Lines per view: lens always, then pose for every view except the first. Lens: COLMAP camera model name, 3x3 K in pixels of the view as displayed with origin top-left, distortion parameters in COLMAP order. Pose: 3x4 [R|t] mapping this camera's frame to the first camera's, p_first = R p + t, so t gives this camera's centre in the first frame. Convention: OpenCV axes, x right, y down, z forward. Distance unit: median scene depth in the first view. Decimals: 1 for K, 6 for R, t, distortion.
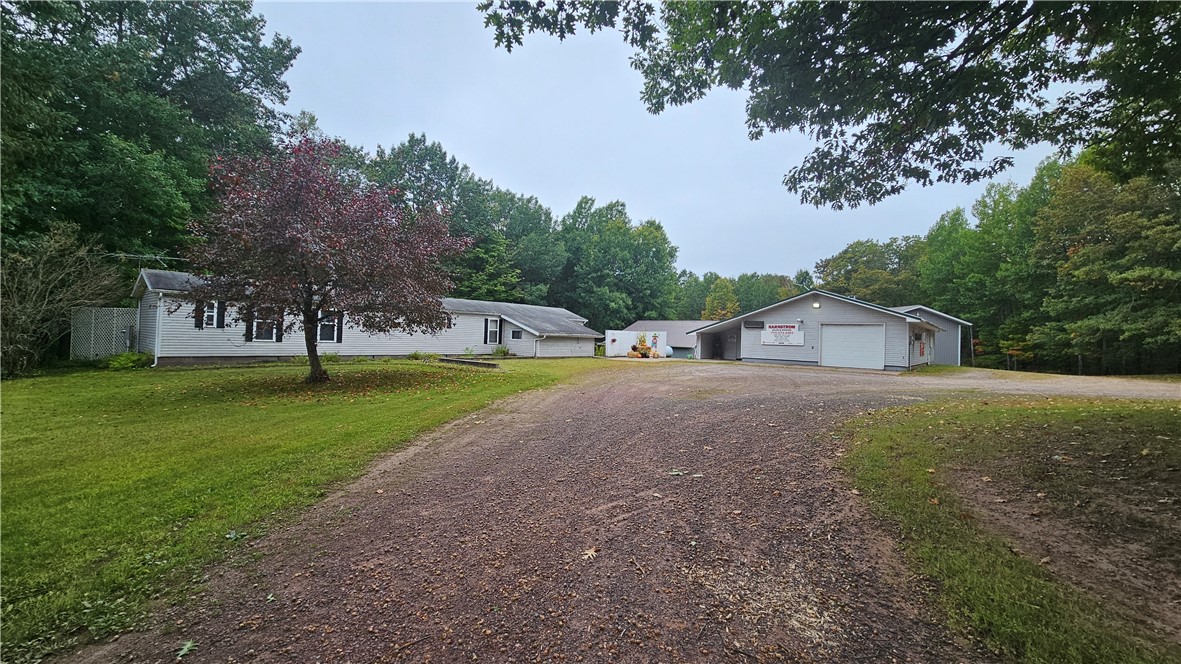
lens RADIAL K [[486.4, 0, 586.8], [0, 486.4, 327.6], [0, 0, 1]] dist [-0.002090, 0.001641]
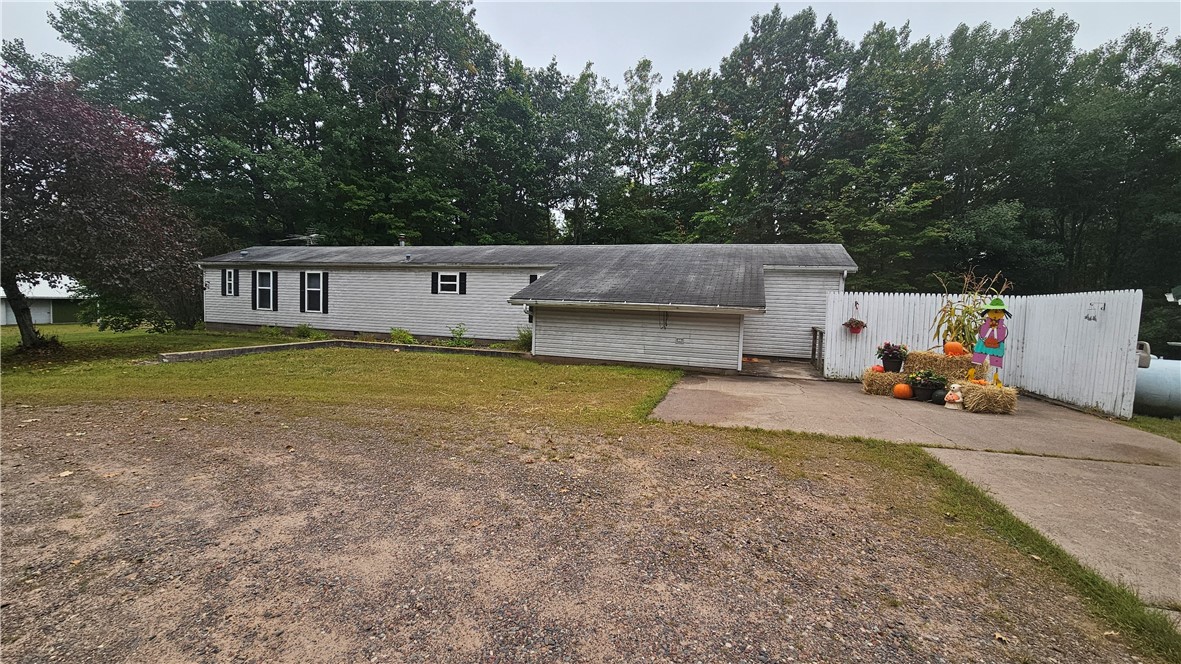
lens RADIAL K [[486.4, 0, 587.6], [0, 486.4, 330.8], [0, 0, 1]] dist [-0.002090, 0.001641]
pose [[0.382654, 0.037416, -0.923134, 0.260214], [-0.002992, 0.999225, 0.039260, 0.017610], [0.923887, -0.012261, 0.382469, 0.718819]]
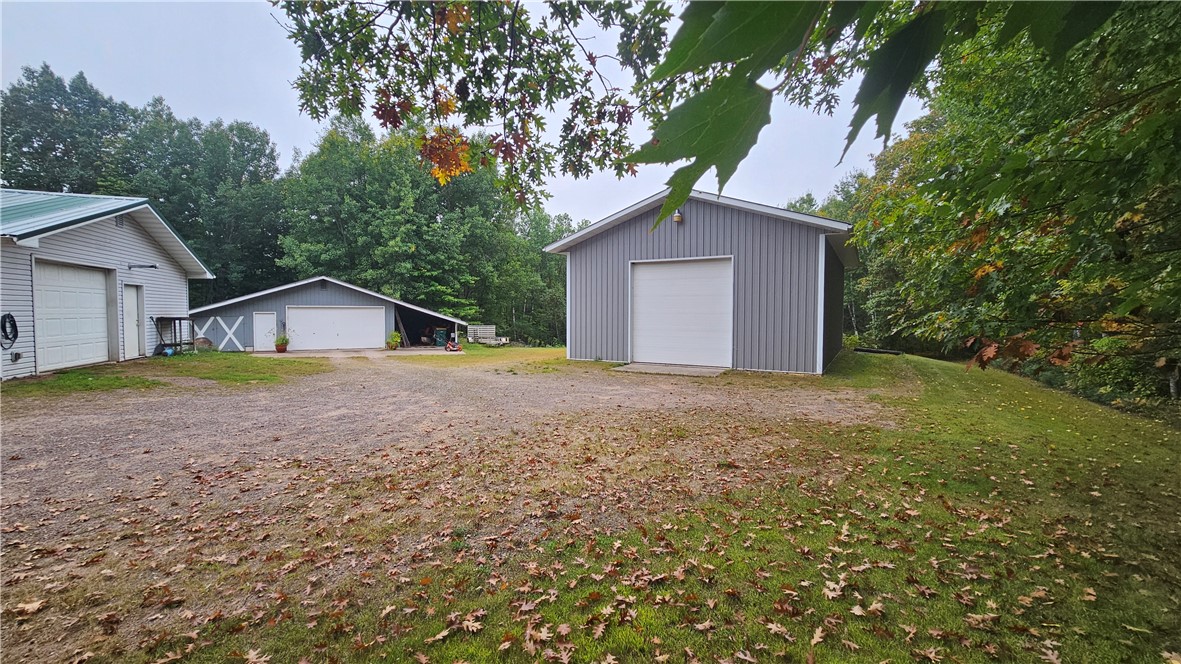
lens RADIAL K [[486.4, 0, 581.7], [0, 486.4, 334.1], [0, 0, 1]] dist [-0.002090, 0.001641]
pose [[0.868074, -0.006379, -0.496394, 1.161417], [0.033624, 0.998377, 0.045970, 0.052796], [0.495295, -0.056596, 0.866879, 1.000903]]
